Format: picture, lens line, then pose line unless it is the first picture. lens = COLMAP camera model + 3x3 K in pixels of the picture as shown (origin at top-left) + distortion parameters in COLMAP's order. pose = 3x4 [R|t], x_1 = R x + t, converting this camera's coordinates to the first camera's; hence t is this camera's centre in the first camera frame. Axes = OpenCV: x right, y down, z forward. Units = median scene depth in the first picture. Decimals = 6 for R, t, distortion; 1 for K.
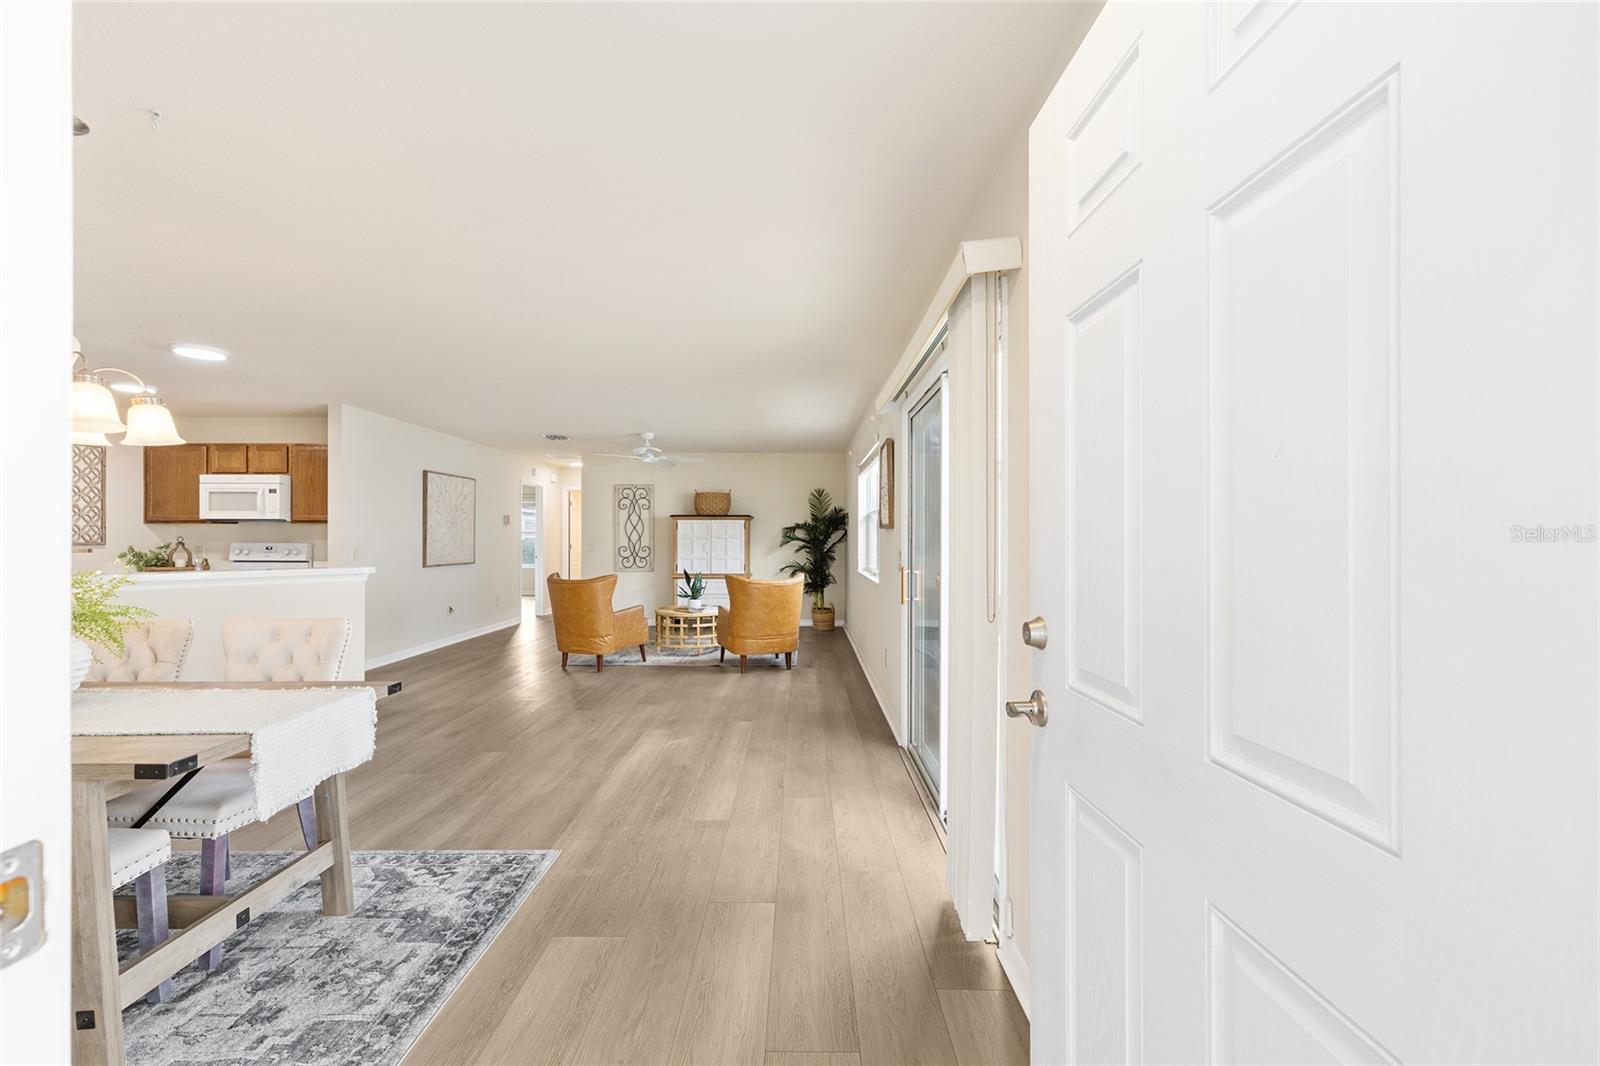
lens RADIAL K [[644.2, 0, 801.8], [0, 644.2, 534.6], [0, 0, 1]] dist [-0.001825, 0.000255]
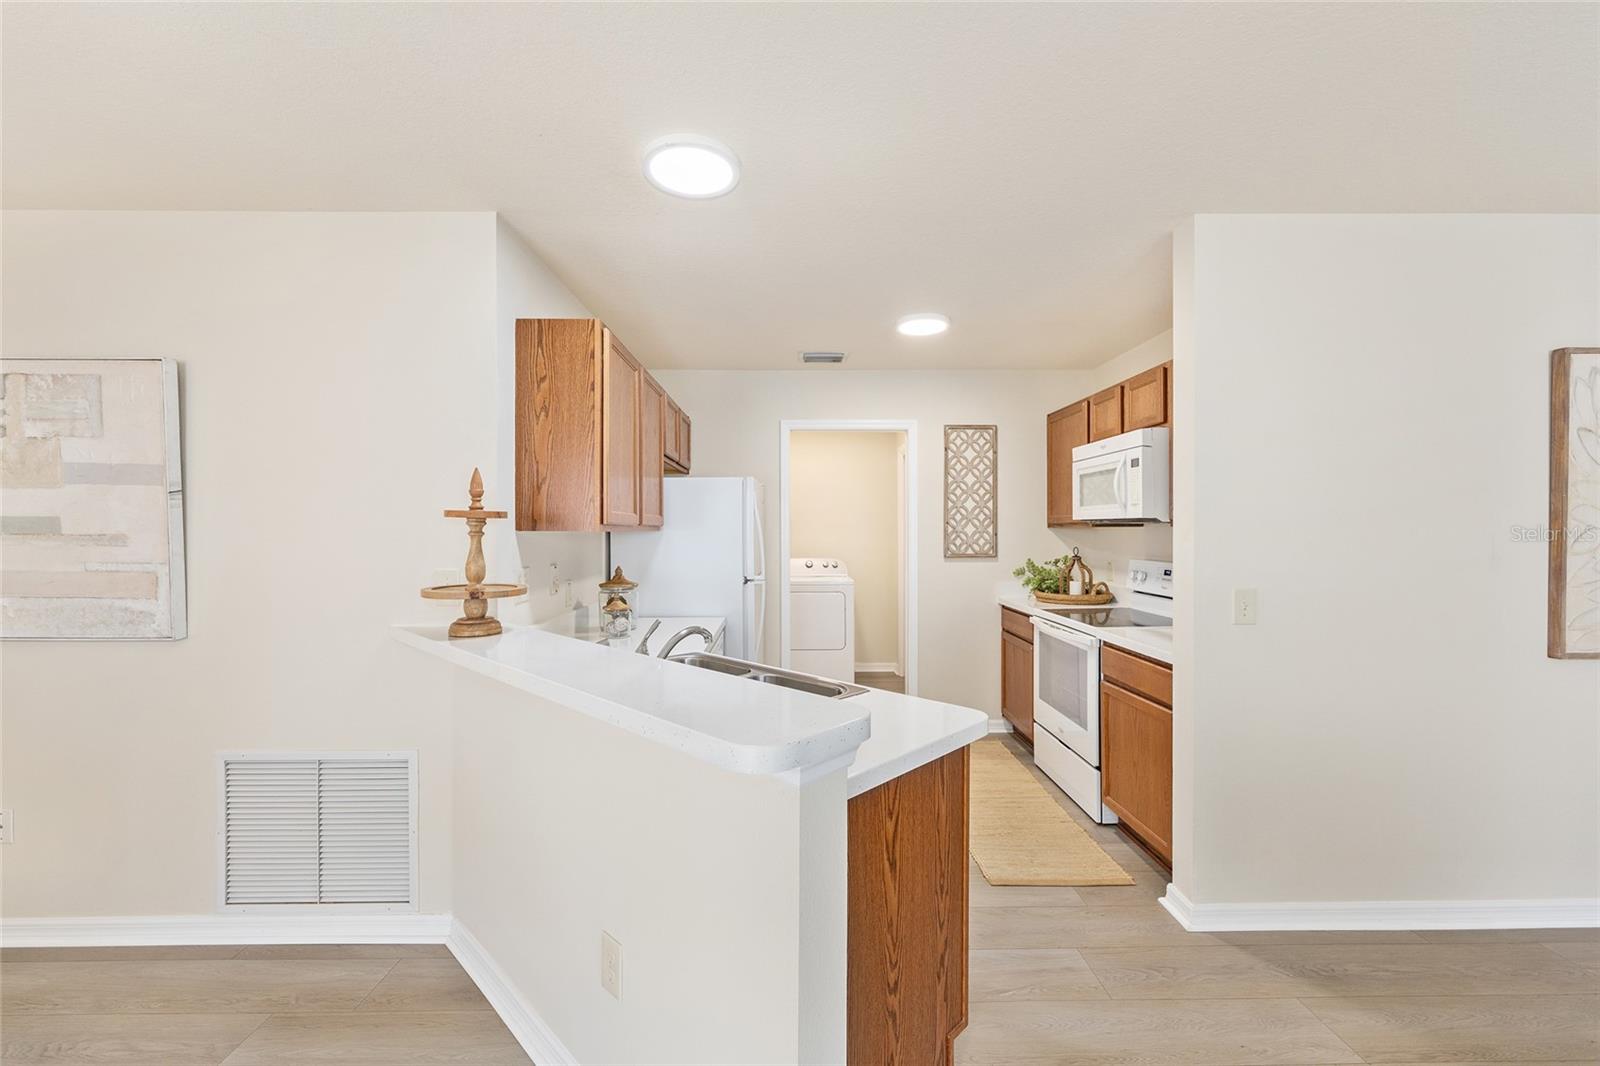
lens RADIAL K [[641.8, 0, 798.2], [0, 641.8, 535.3], [0, 0, 1]] dist [-0.002602, 0.001056]
pose [[0.011890, 0.008065, -0.999897, -0.223764], [0.006454, 0.999946, 0.008142, -0.011616], [0.999908, -0.006550, 0.011837, 0.505080]]
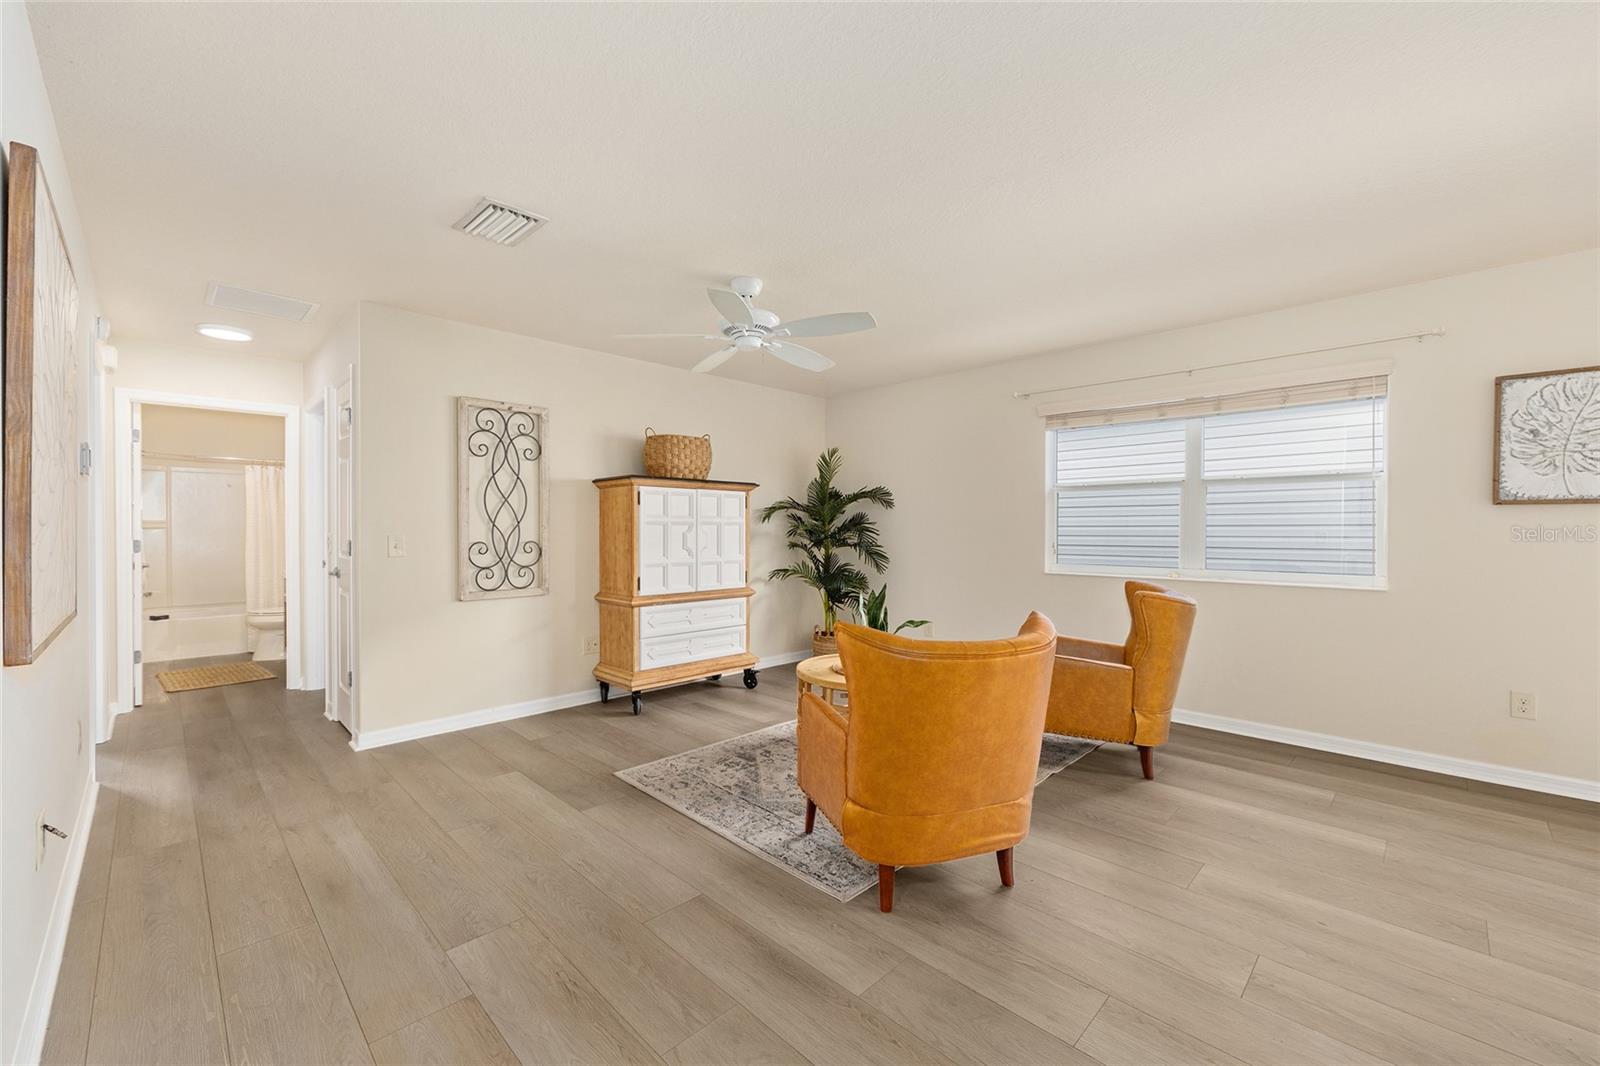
lens RADIAL K [[641.8, 0, 798.2], [0, 641.8, 535.3], [0, 0, 1]] dist [-0.002602, 0.001056]
pose [[0.708788, -0.007024, 0.705387, -0.449967], [-0.002684, 0.999916, 0.012654, 0.008154], [-0.705417, -0.010862, 0.708710, 0.572207]]
